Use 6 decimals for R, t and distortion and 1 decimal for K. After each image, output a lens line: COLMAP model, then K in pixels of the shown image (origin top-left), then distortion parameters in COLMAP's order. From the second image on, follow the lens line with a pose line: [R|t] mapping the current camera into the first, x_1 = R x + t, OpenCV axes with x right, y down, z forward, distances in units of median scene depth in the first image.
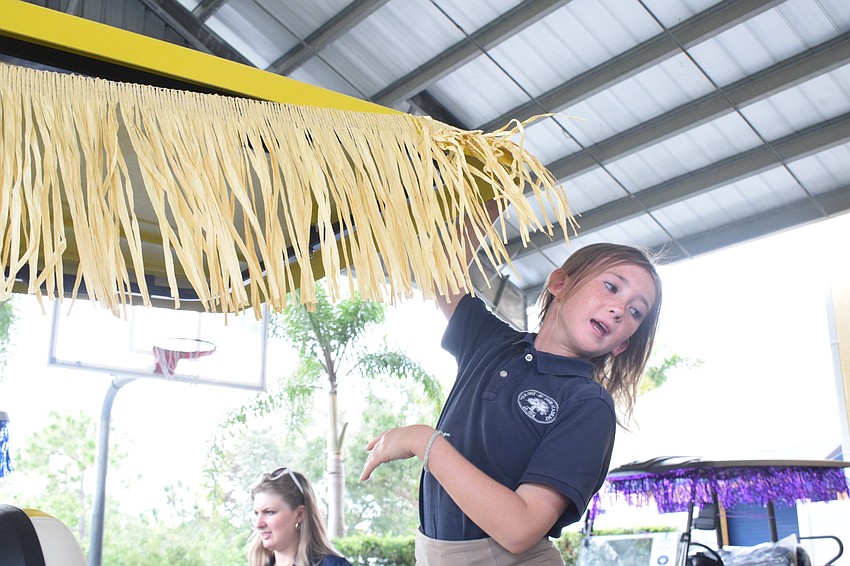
lens RADIAL K [[1007.2, 0, 425.0], [0, 1007.2, 283.0], [0, 0, 1]] dist [-0.099939, -0.009032]
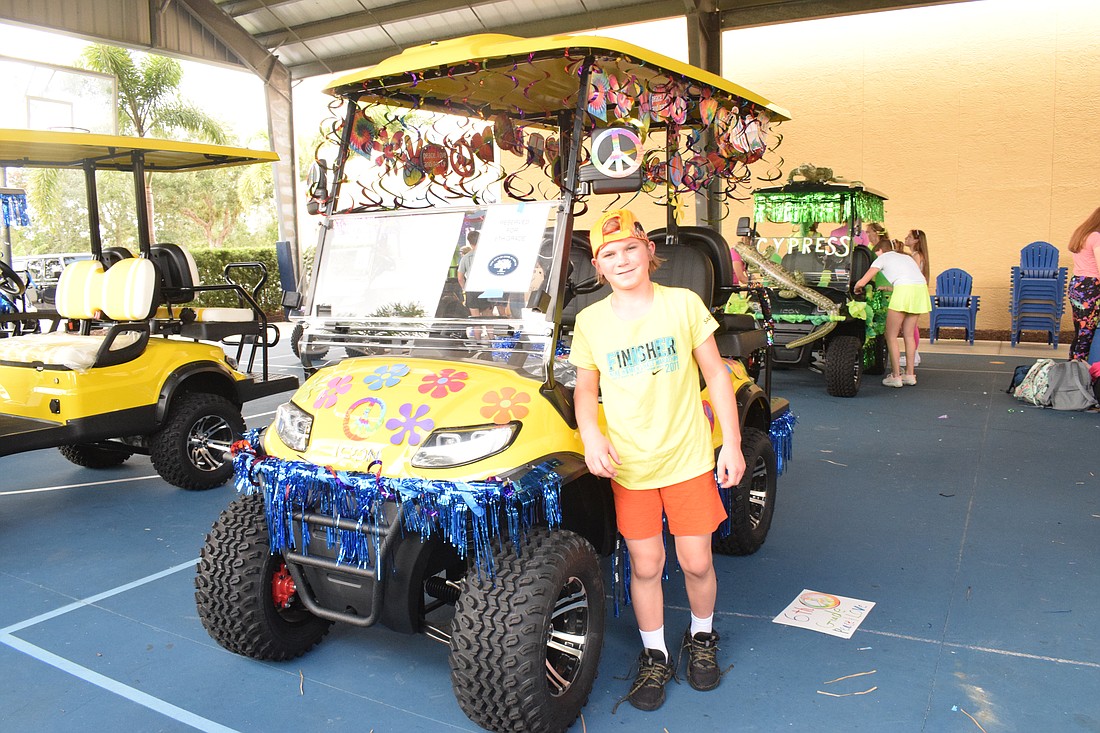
lens RADIAL K [[889.5, 0, 550.0], [0, 889.5, 366.5], [0, 0, 1]] dist [-0.115392, -0.001464]
pose [[0.928700, -0.037694, 0.368911, -0.020120], [-0.102408, 0.930065, 0.352834, -0.066009], [-0.356411, -0.365457, 0.859891, -0.255508]]
